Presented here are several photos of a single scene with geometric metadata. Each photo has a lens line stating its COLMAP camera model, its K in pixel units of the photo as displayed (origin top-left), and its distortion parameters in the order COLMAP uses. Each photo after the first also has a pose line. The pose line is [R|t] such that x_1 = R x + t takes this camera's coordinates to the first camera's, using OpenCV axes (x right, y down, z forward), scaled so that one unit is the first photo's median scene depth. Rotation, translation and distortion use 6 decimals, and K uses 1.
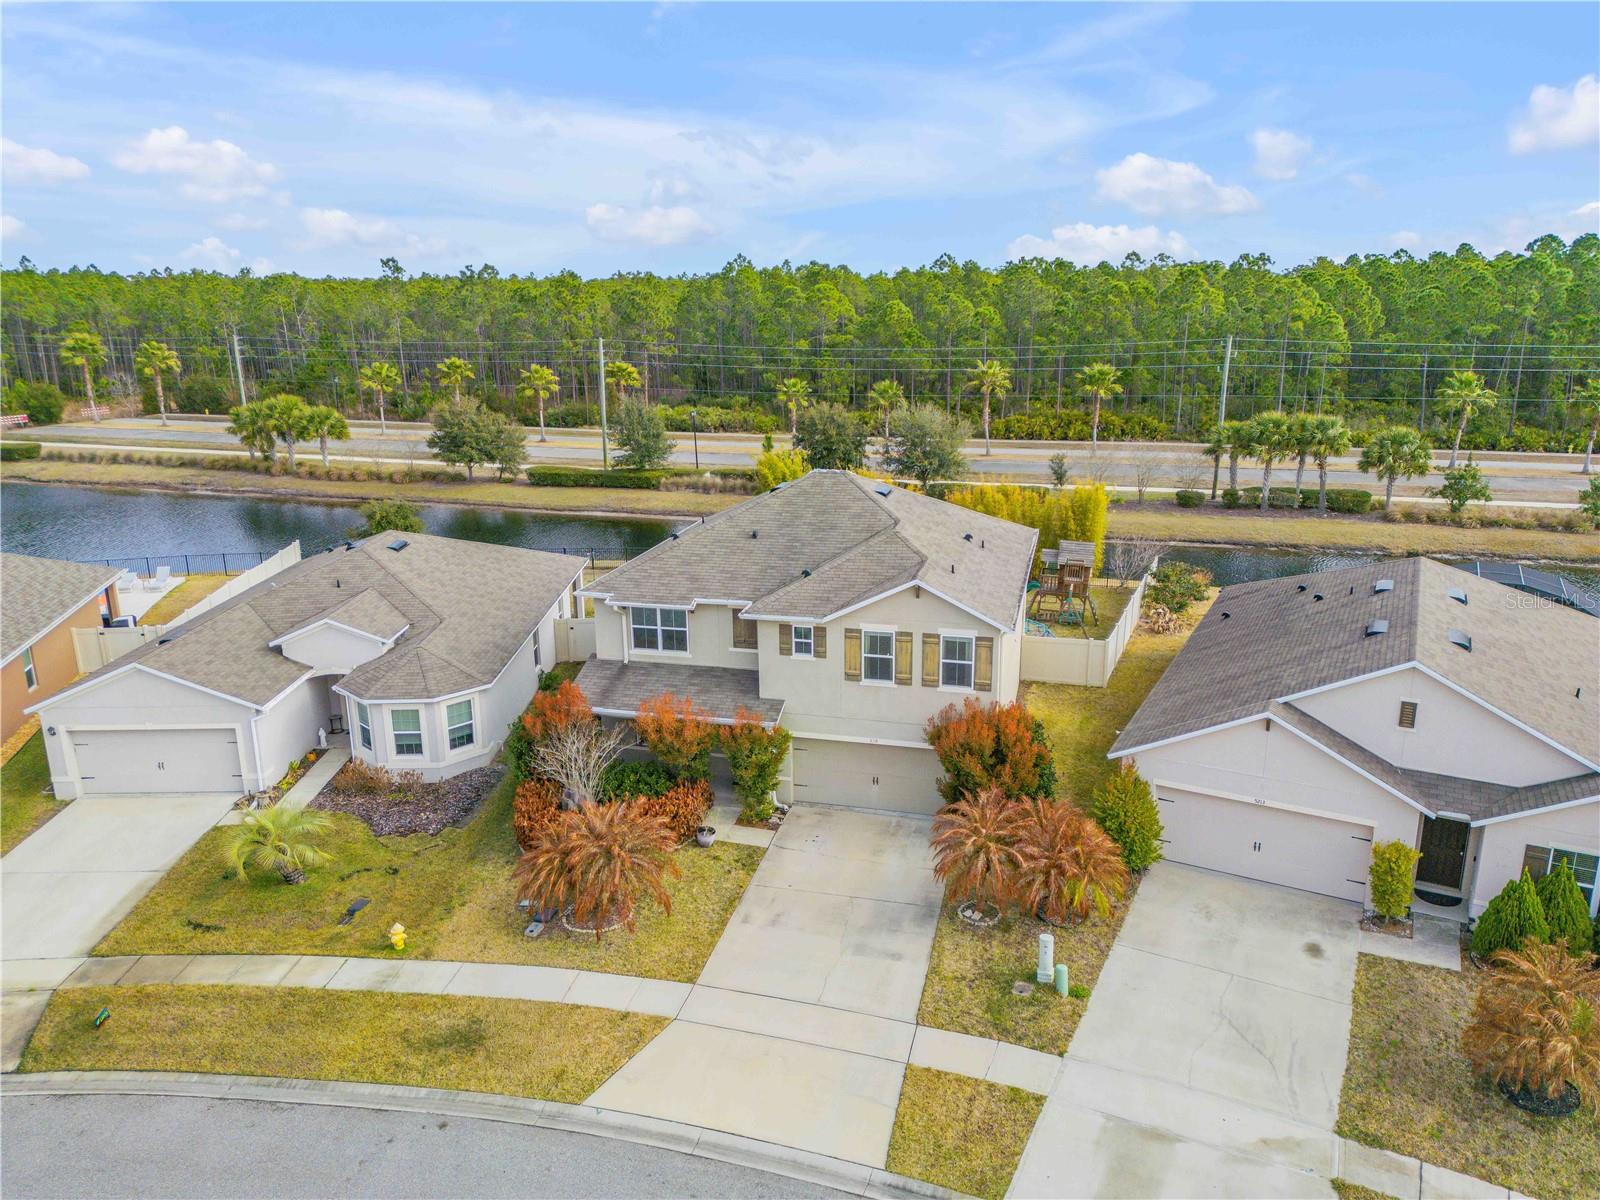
lens RADIAL K [[1115.9, 0, 799.2], [0, 1115.9, 605.4], [0, 0, 1]] dist [0.102783, -0.112215]
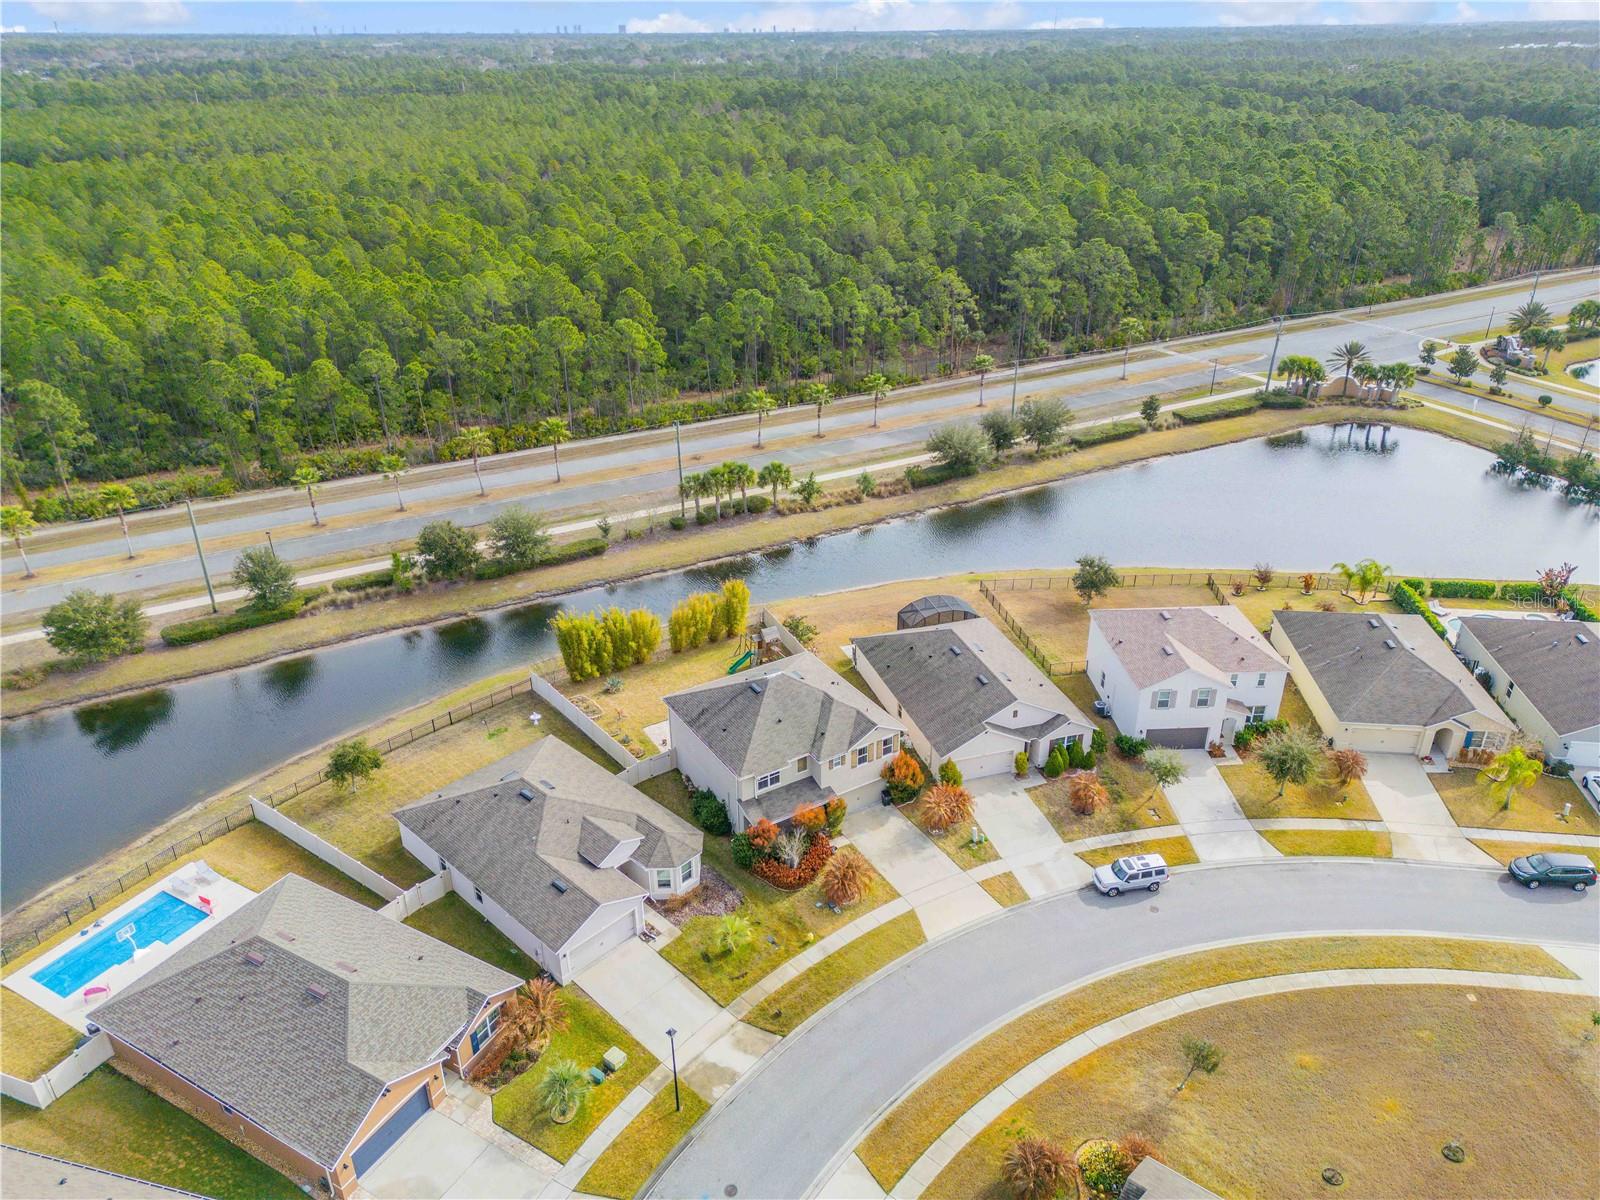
lens RADIAL K [[1115.9, 0, 799.2], [0, 1115.9, 605.4], [0, 0, 1]] dist [0.102783, -0.112215]
pose [[0.694863, -0.323081, 0.642483, -1.537942], [0.191152, 0.944240, 0.268088, -0.977512], [-0.693272, -0.063472, 0.717875, -0.698353]]
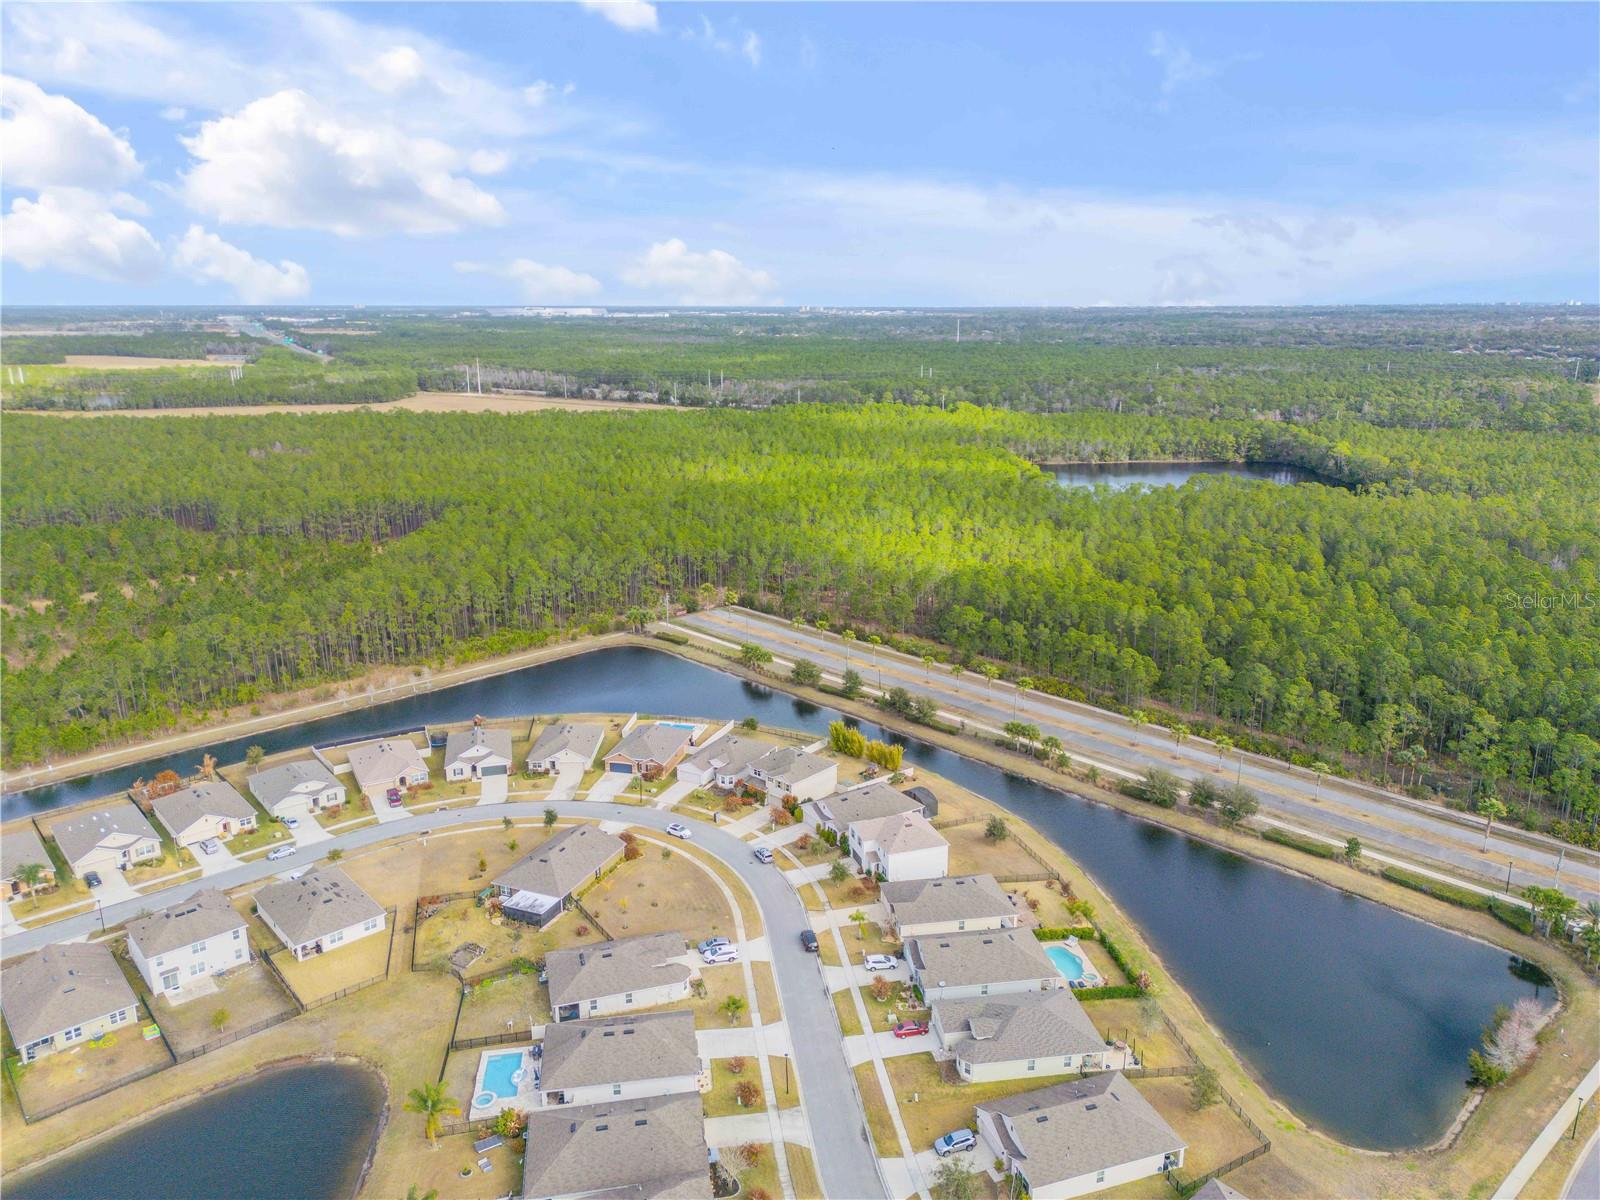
lens RADIAL K [[1115.9, 0, 799.2], [0, 1115.9, 605.4], [0, 0, 1]] dist [0.102783, -0.112215]
pose [[0.877775, 0.129896, -0.461126, 3.112393], [-0.129844, 0.991018, 0.031998, -1.241892], [0.461141, 0.031788, 0.886757, -4.904070]]
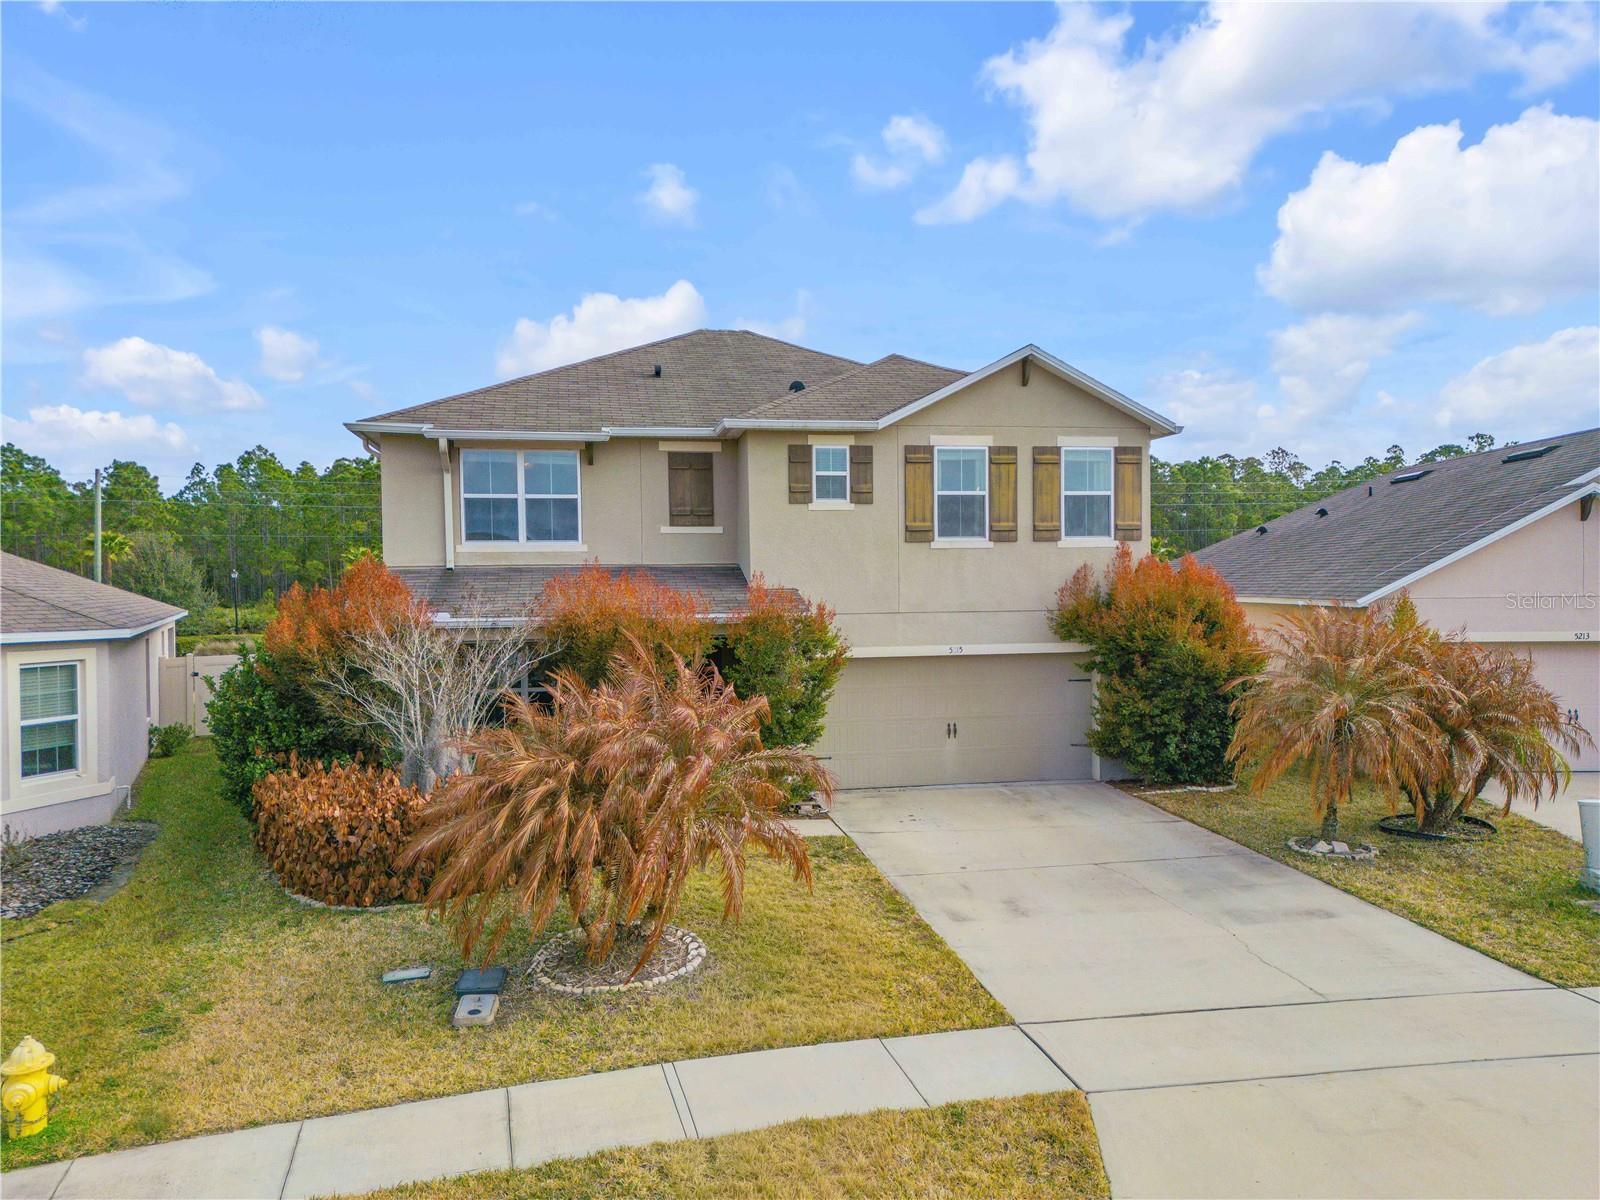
lens RADIAL K [[1115.9, 0, 799.2], [0, 1115.9, 605.4], [0, 0, 1]] dist [0.102783, -0.112215]
pose [[0.902041, -0.009703, 0.431542, -0.255477], [0.119277, 0.966424, -0.227591, 0.222818], [-0.414844, 0.256769, 0.872911, 0.533883]]
